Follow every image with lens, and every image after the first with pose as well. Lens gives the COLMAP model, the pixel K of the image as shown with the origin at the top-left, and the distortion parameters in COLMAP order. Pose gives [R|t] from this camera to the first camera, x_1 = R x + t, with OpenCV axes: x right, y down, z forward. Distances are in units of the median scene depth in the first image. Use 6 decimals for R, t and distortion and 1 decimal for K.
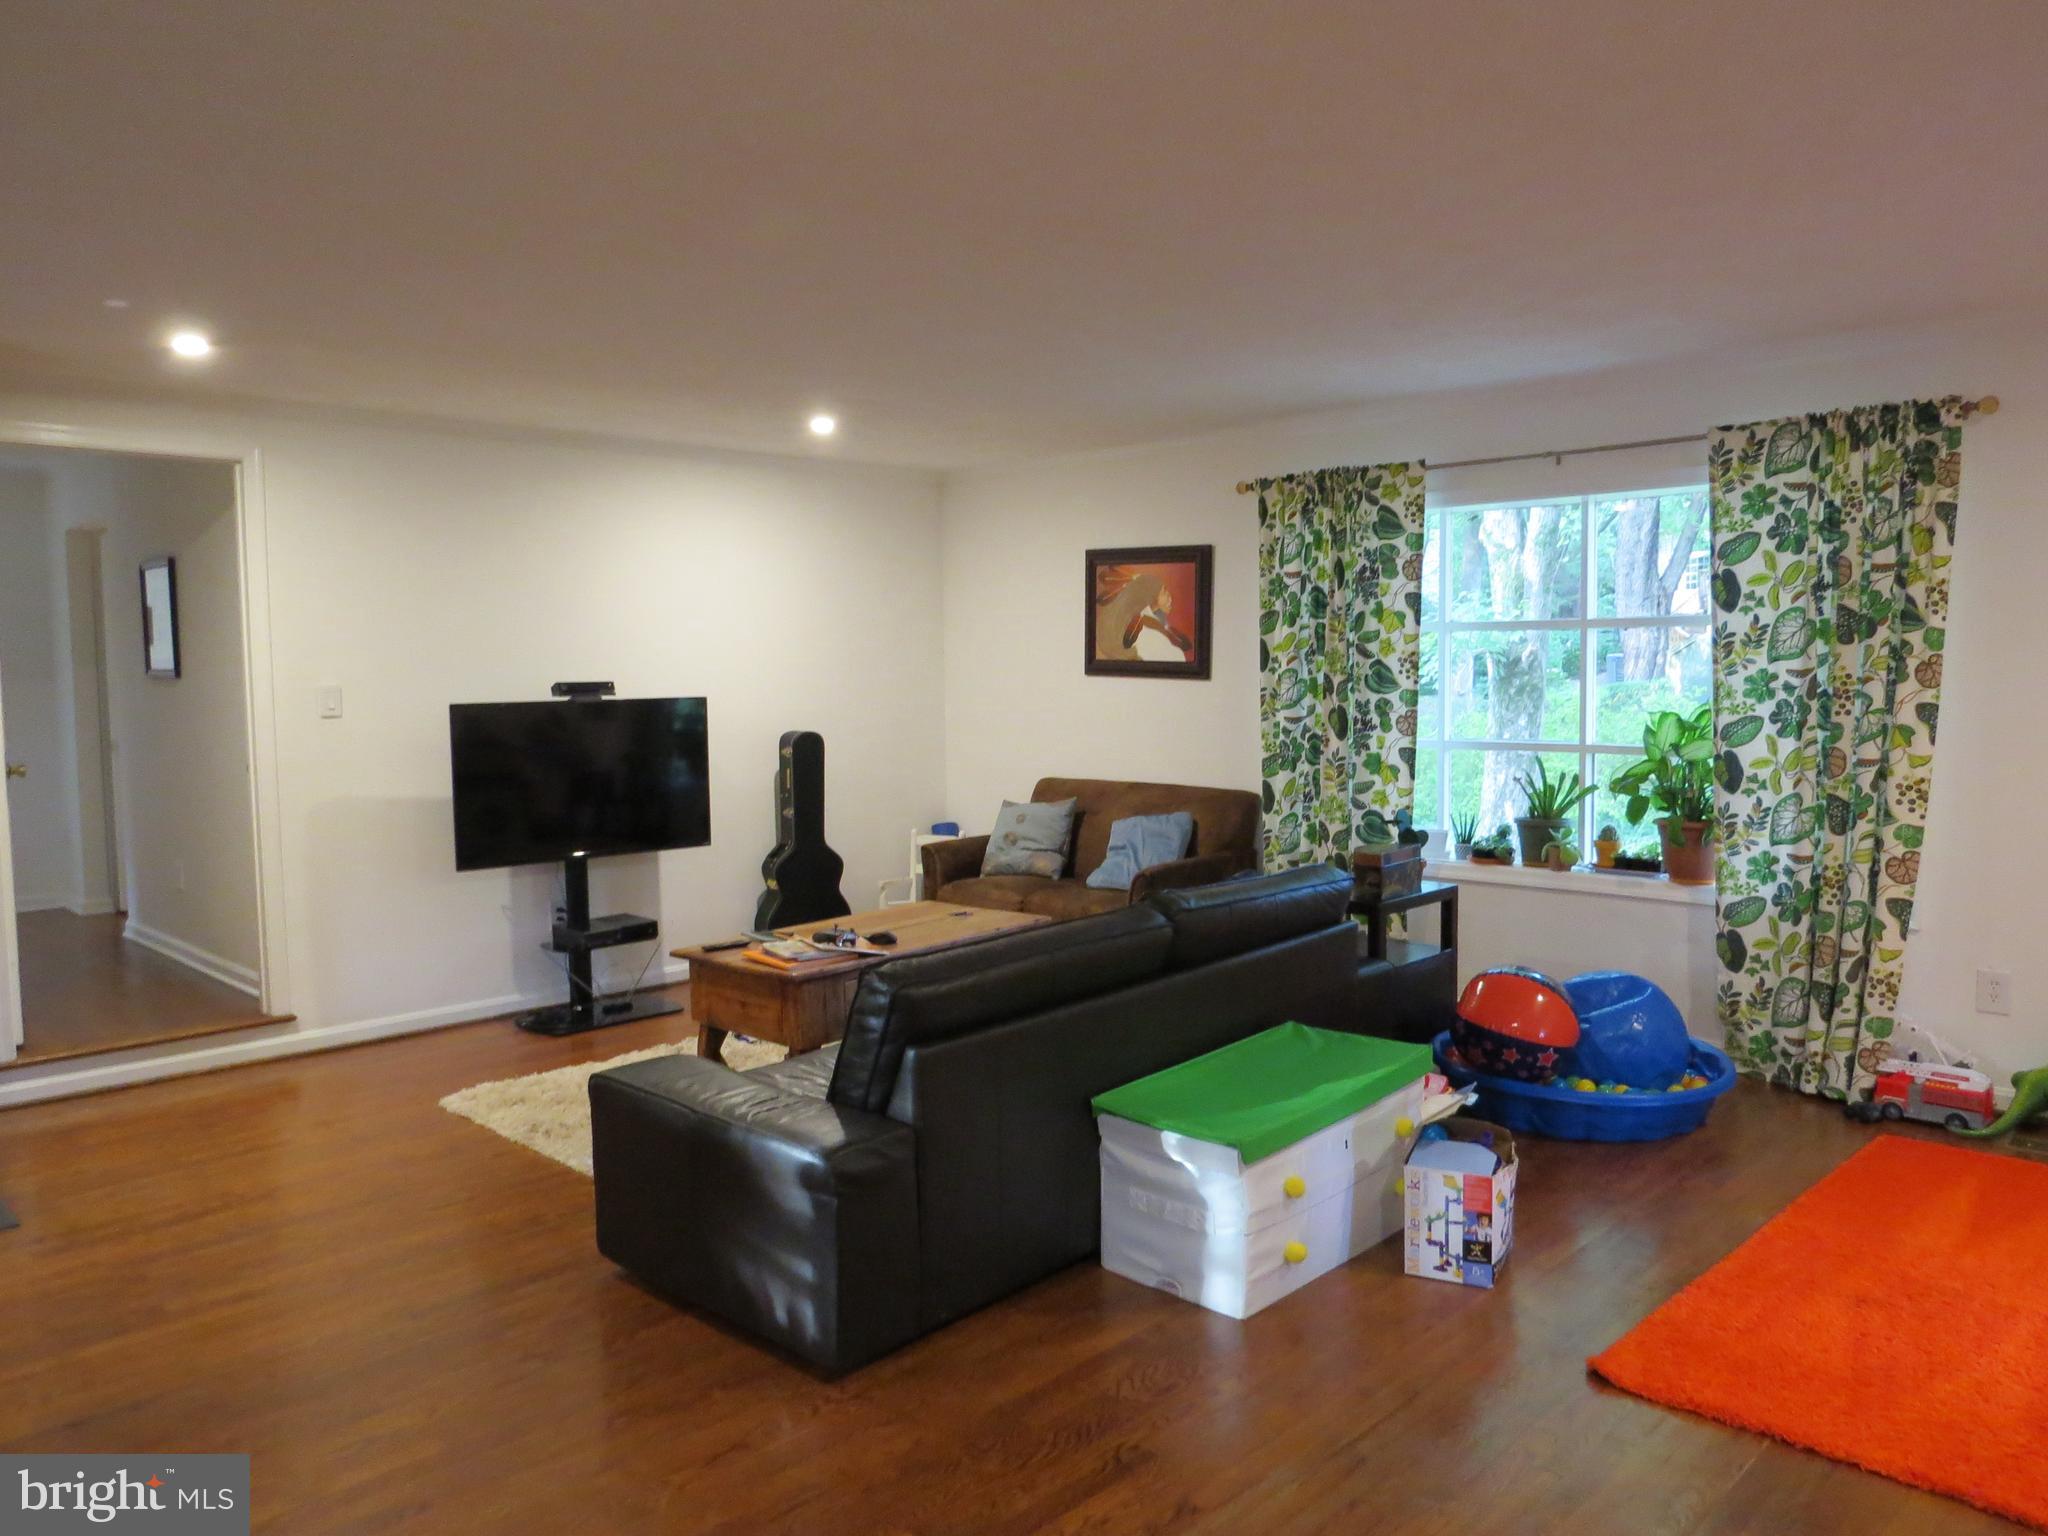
lens RADIAL K [[1458.4, 0, 1030.4], [0, 1458.4, 768.0], [0, 0, 1]] dist [-0.007630, -0.009721]
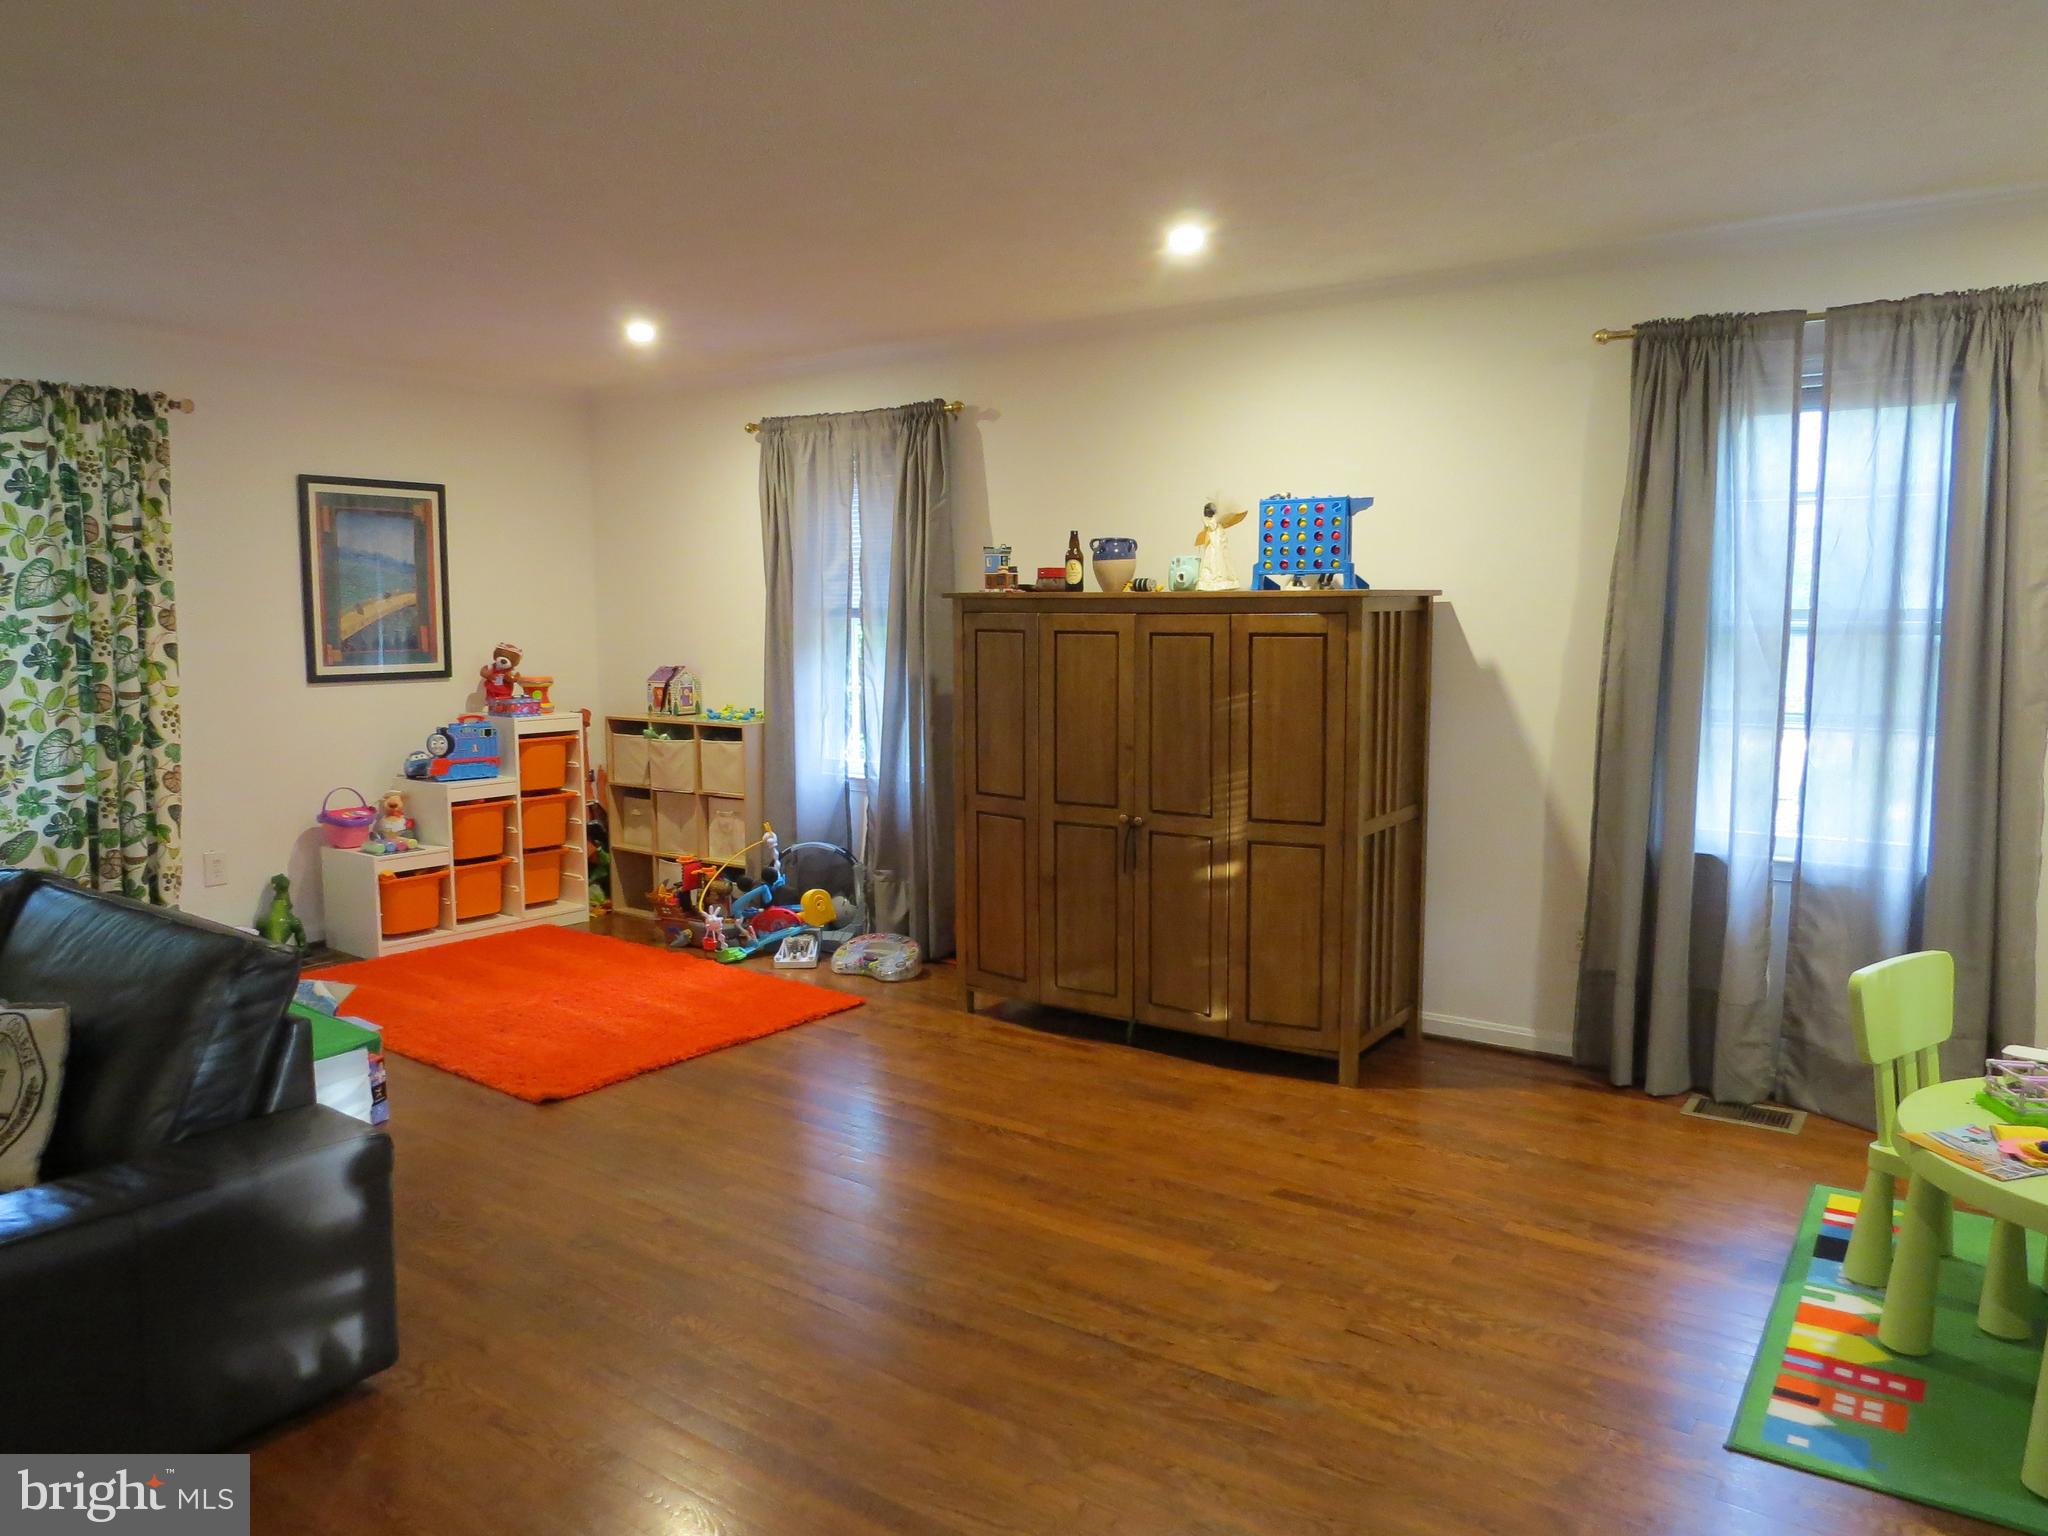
lens RADIAL K [[1458.4, 0, 1030.4], [0, 1458.4, 768.0], [0, 0, 1]] dist [-0.007630, -0.009721]
pose [[-0.155203, -0.091353, 0.983650, -0.691740], [0.074381, 0.991808, 0.103846, -0.013337], [-0.985078, 0.089282, -0.147137, 0.464223]]
